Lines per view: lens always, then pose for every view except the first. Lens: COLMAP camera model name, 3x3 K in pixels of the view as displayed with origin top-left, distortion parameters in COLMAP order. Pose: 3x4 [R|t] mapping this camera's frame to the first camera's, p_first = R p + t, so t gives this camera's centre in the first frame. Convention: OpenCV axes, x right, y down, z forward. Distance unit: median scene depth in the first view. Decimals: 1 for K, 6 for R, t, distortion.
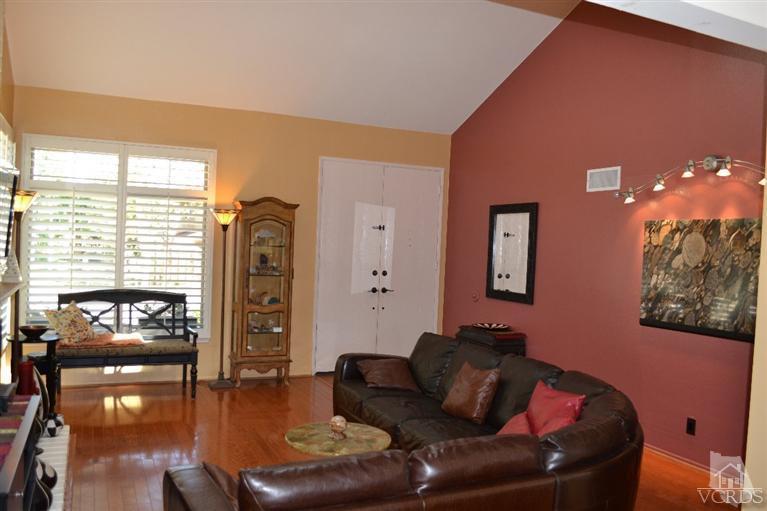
lens RADIAL K [[639.5, 0, 383.5], [0, 639.5, 255.5], [0, 0, 1]] dist [-0.075937, 0.009419]
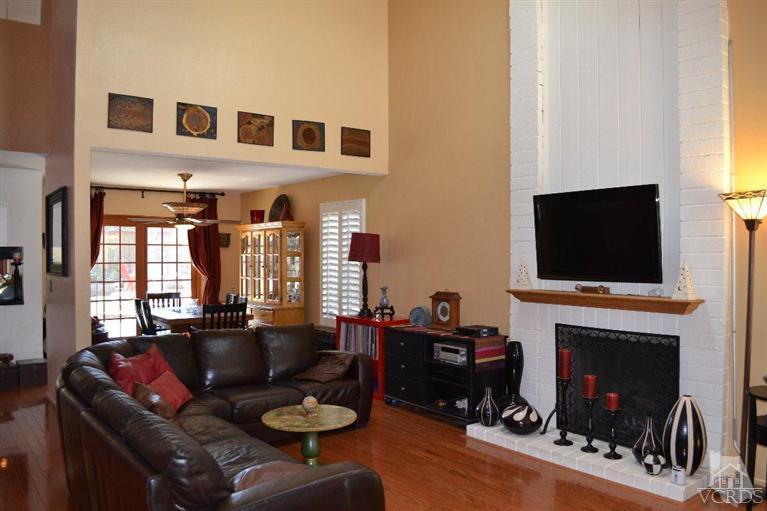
lens RADIAL K [[613.4, 0, 380.5], [0, 613.4, 260.0], [0, 0, 1]] dist [-0.079410, 0.004162]
pose [[-0.974639, -0.038338, -0.220476, 0.031651], [-0.044867, 0.998688, 0.024681, -0.011876], [0.219240, 0.033947, -0.975080, 1.207080]]
